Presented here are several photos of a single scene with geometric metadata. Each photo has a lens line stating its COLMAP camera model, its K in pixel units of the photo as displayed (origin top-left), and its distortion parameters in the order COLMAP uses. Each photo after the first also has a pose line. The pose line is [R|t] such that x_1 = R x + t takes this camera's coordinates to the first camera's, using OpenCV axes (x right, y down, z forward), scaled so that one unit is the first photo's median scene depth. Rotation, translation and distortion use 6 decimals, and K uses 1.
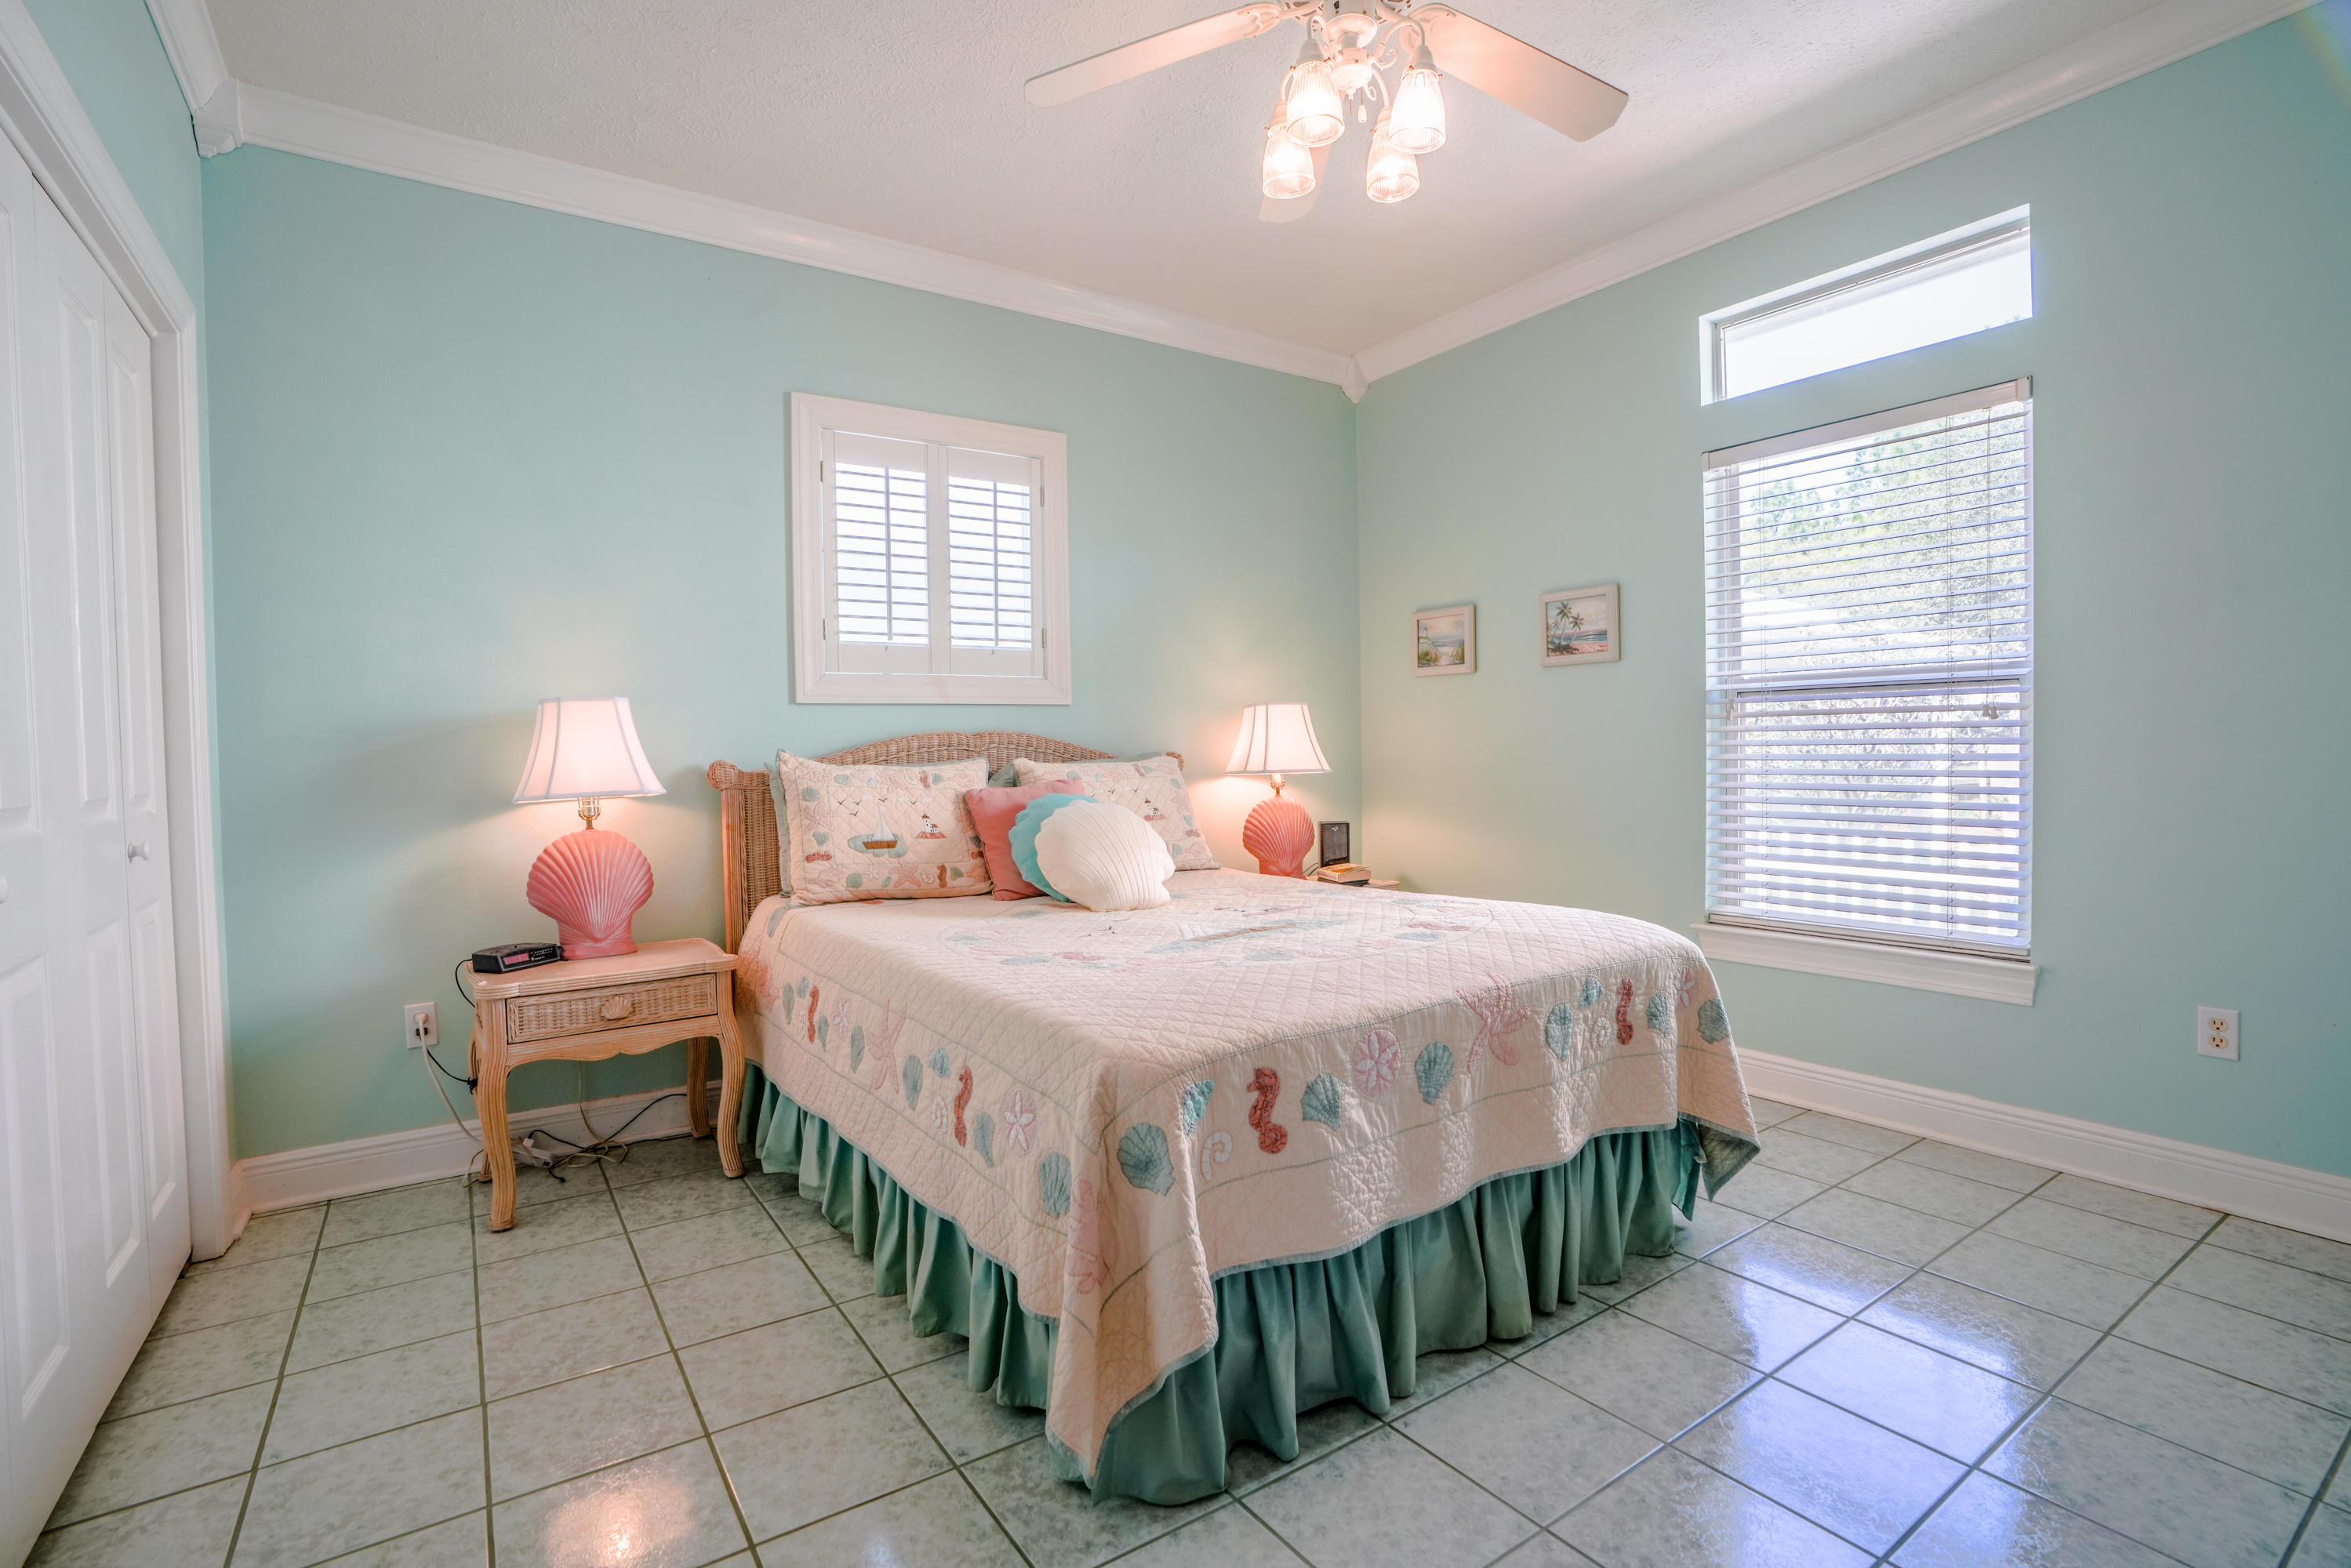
lens RADIAL K [[1079.7, 0, 1184.2], [0, 1079.7, 781.1], [0, 0, 1]] dist [-0.048134, 0.009905]
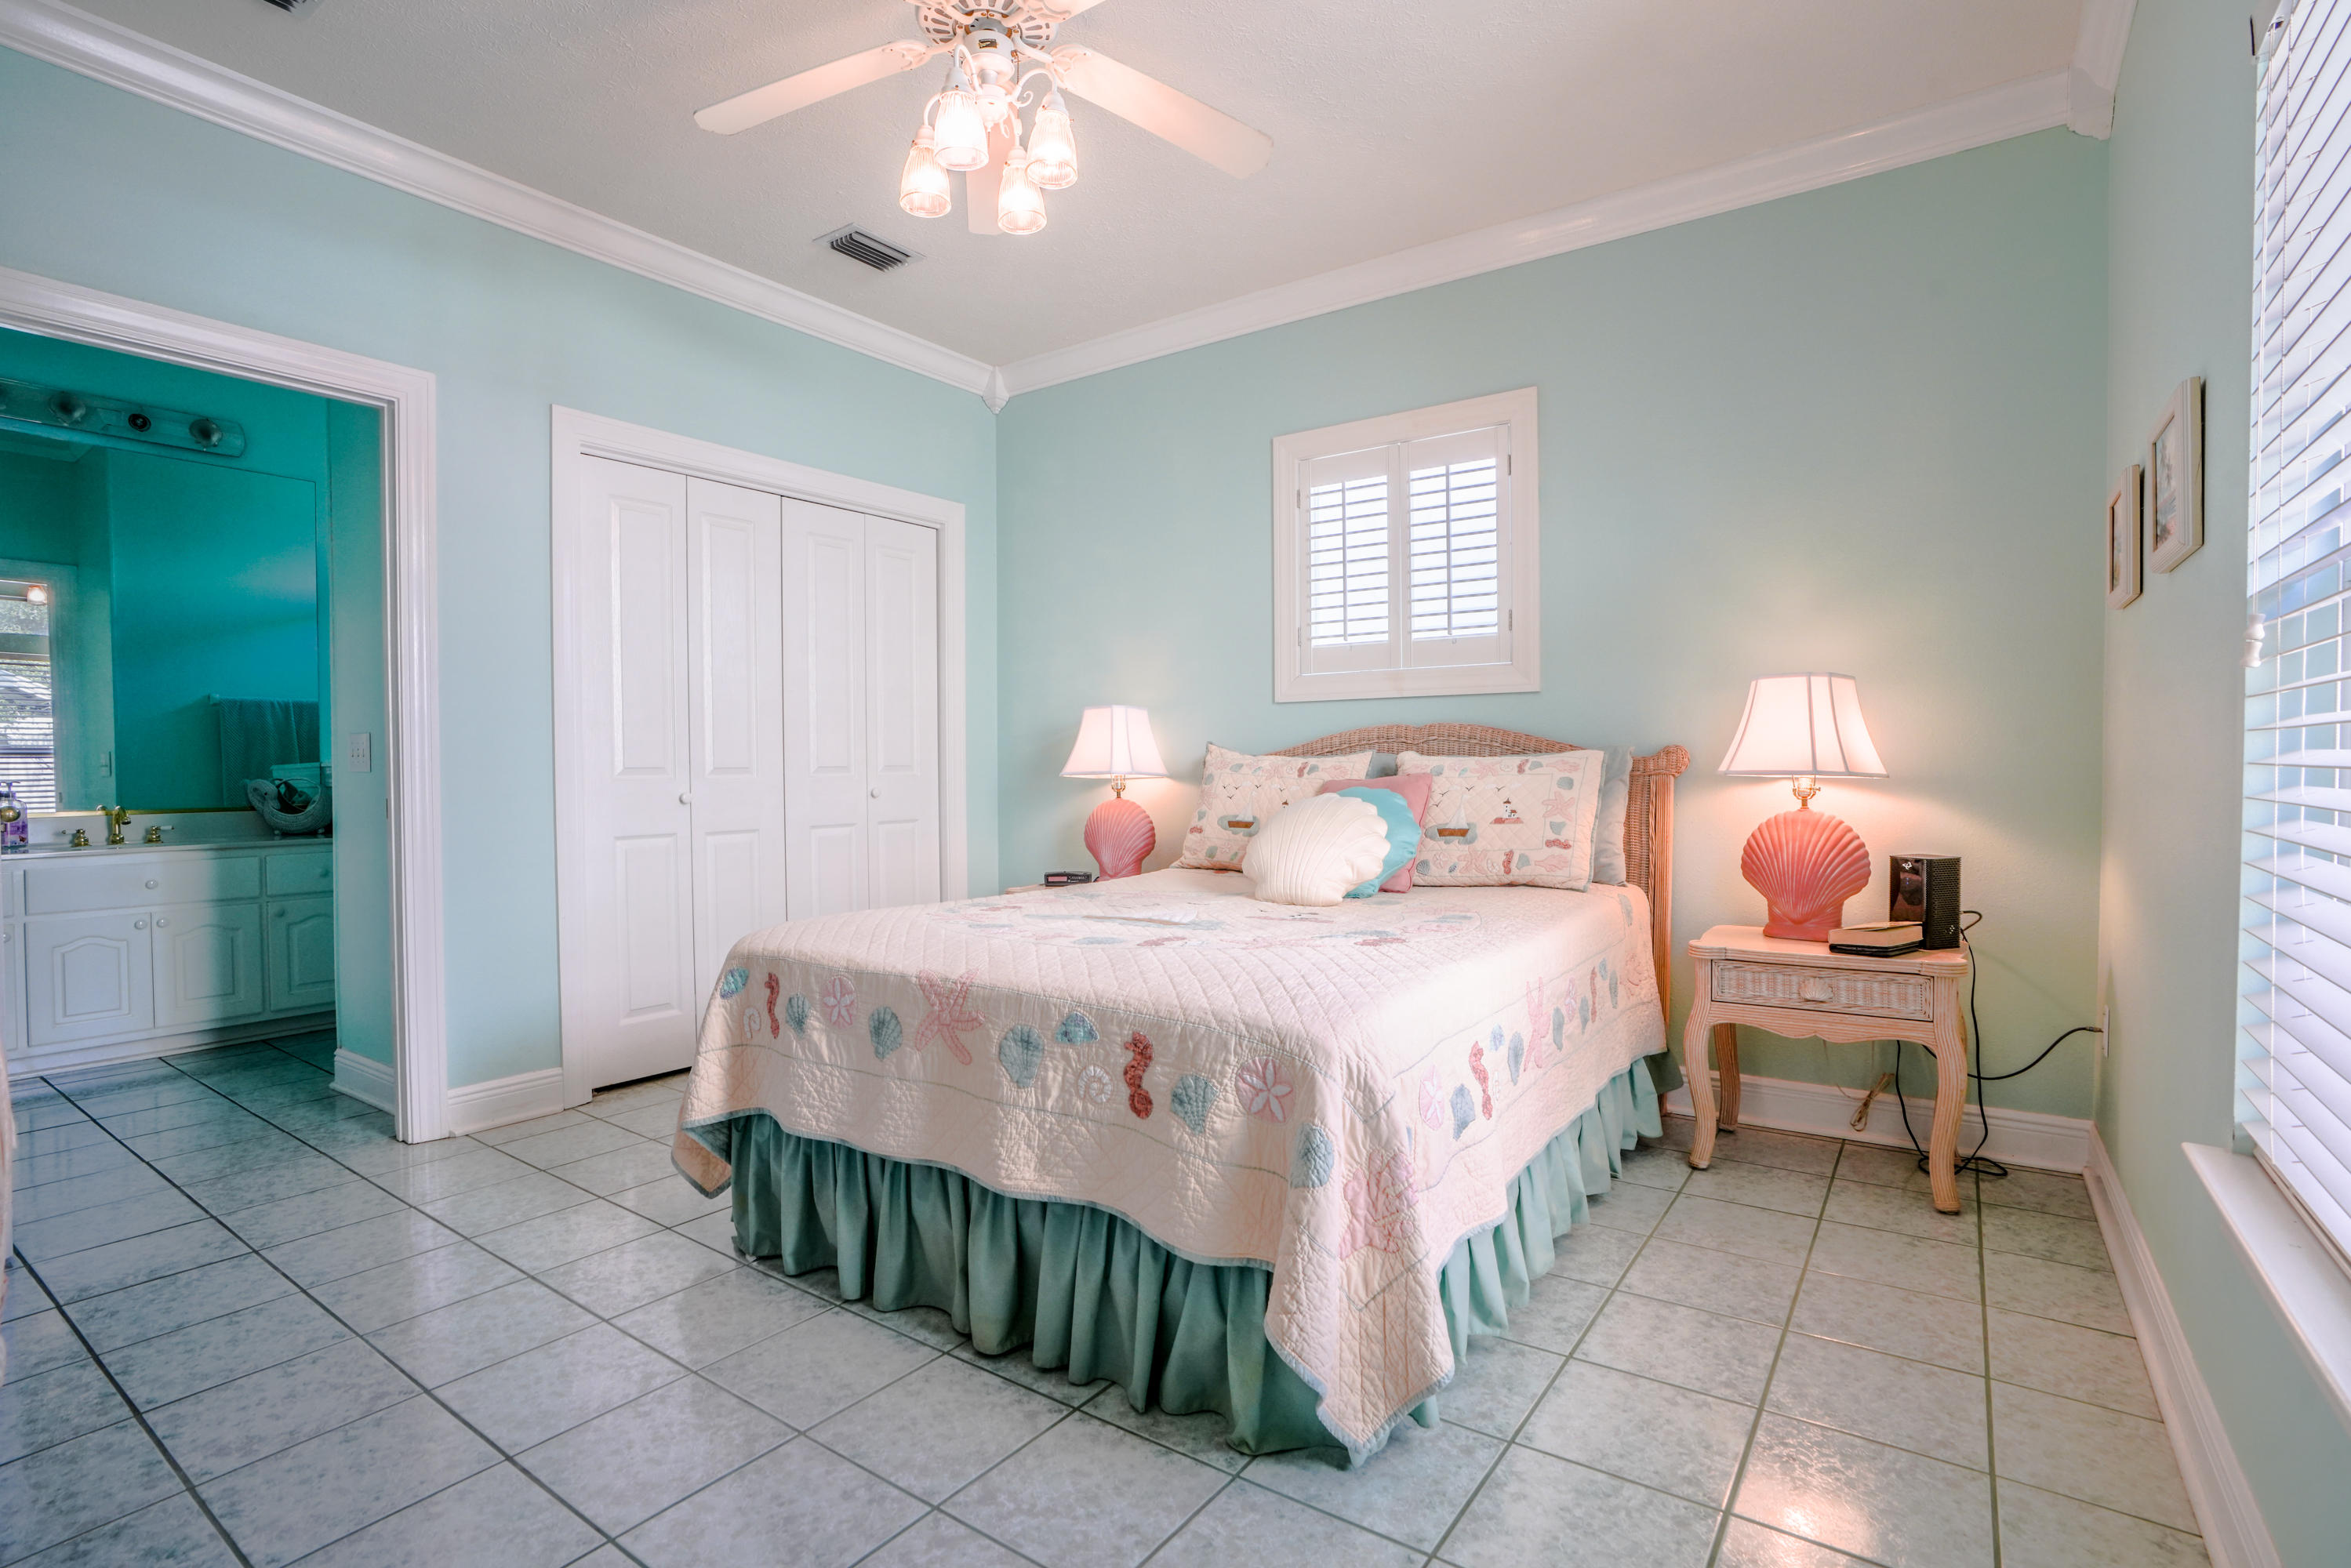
lens RADIAL K [[1126.1, 0, 1174.4], [0, 1126.1, 772.7], [0, 0, 1]] dist [-0.035587, -0.000020]
pose [[0.340183, 0.023867, -0.940056, 0.866653], [-0.021544, 0.999613, 0.017583, -0.017172], [0.940113, 0.014271, 0.340565, 0.533223]]
